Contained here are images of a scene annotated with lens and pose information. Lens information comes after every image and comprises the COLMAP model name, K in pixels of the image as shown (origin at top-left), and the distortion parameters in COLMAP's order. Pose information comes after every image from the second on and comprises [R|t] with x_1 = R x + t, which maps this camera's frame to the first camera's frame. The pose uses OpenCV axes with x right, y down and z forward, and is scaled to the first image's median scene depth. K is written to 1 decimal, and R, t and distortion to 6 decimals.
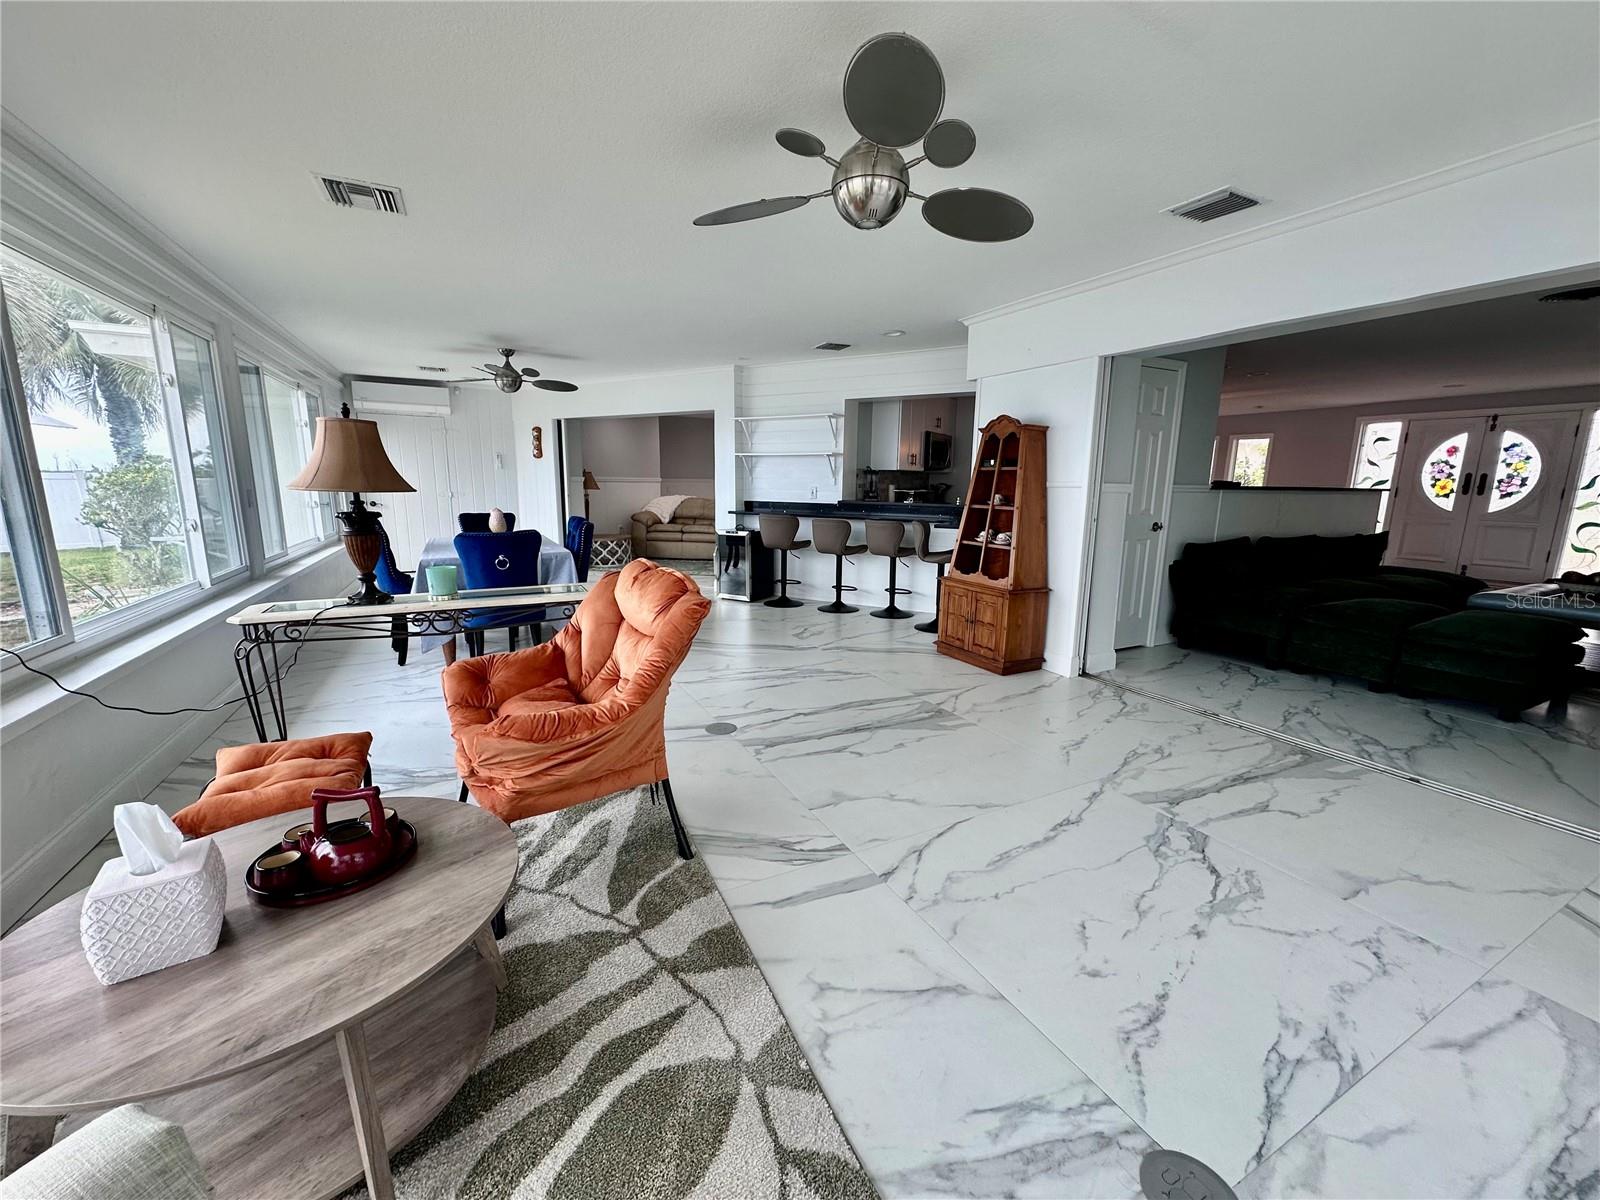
lens RADIAL K [[638.7, 0, 799.4], [0, 638.7, 602.8], [0, 0, 1]] dist [-0.003379, 0.001084]
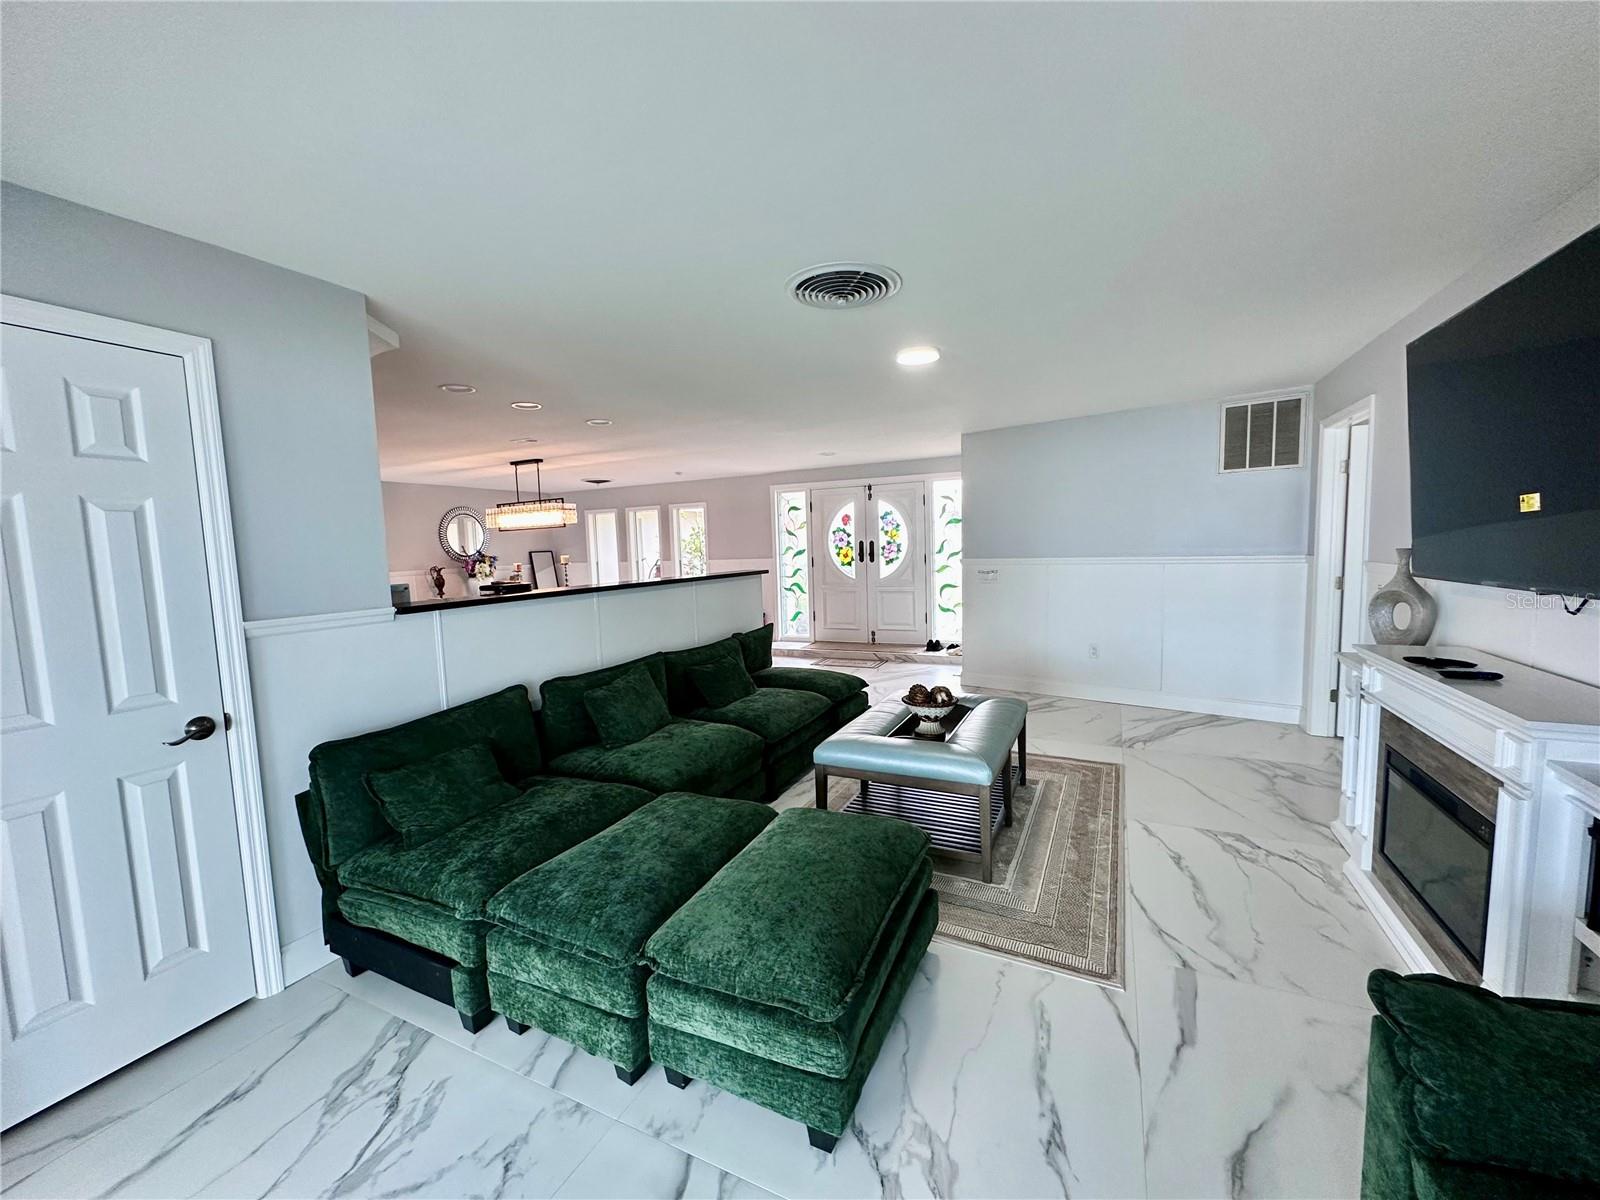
lens RADIAL K [[638.7, 0, 799.4], [0, 638.7, 602.8], [0, 0, 1]] dist [-0.003379, 0.001084]
pose [[0.801633, -0.092978, 0.590542, 0.377664], [0.153557, 0.986712, -0.053092, -0.070357], [-0.577759, 0.133242, 0.805258, 0.263140]]
